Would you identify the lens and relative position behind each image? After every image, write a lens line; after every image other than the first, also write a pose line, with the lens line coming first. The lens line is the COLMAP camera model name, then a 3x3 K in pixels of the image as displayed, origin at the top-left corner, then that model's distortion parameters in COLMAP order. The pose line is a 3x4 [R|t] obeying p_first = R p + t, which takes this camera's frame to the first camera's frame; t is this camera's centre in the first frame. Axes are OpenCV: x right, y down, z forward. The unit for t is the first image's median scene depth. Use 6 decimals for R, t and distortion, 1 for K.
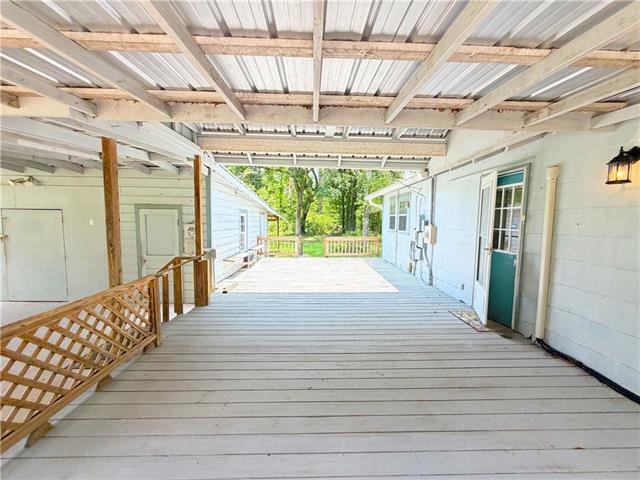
lens RADIAL K [[255.0, 0, 320.0], [0, 255.0, 240.0], [0, 0, 1]] dist [0.001067, 0.000060]
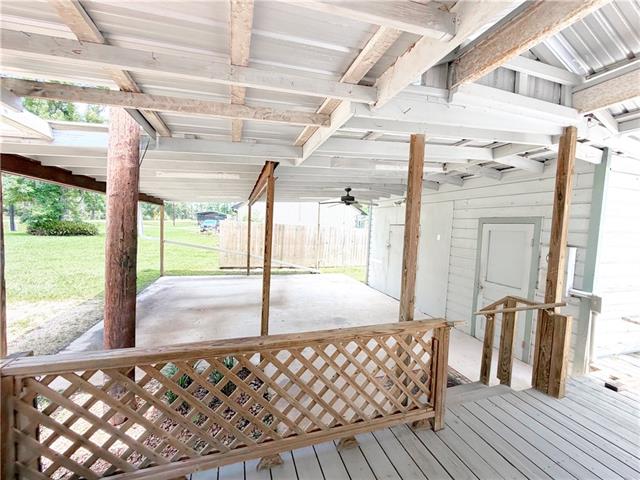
lens RADIAL K [[255.0, 0, 320.0], [0, 255.0, 240.0], [0, 0, 1]] dist [0.001067, 0.000060]
pose [[0.281428, 0.051945, -0.958176, -0.065267], [-0.112913, 0.993389, 0.020690, -0.027238], [0.952916, 0.102367, 0.285432, 0.267289]]
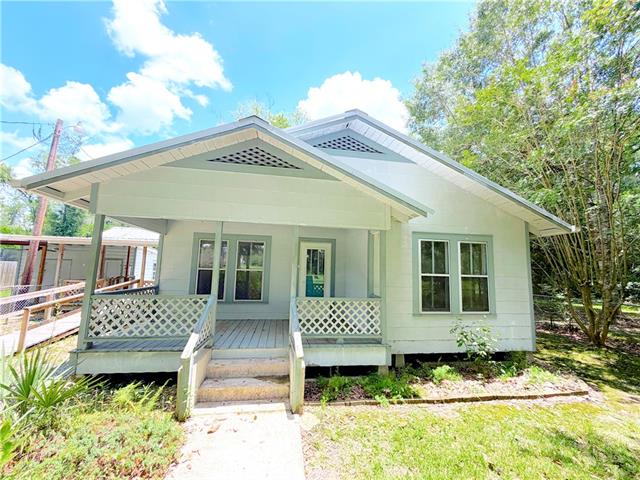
lens RADIAL K [[255.0, 0, 320.0], [0, 255.0, 240.0], [0, 0, 1]] dist [0.001067, 0.000060]
pose [[0.993850, 0.029535, 0.106720, 1.232571], [-0.006502, 0.977675, -0.210020, 0.226517], [-0.110540, 0.208034, 0.971855, -1.911262]]
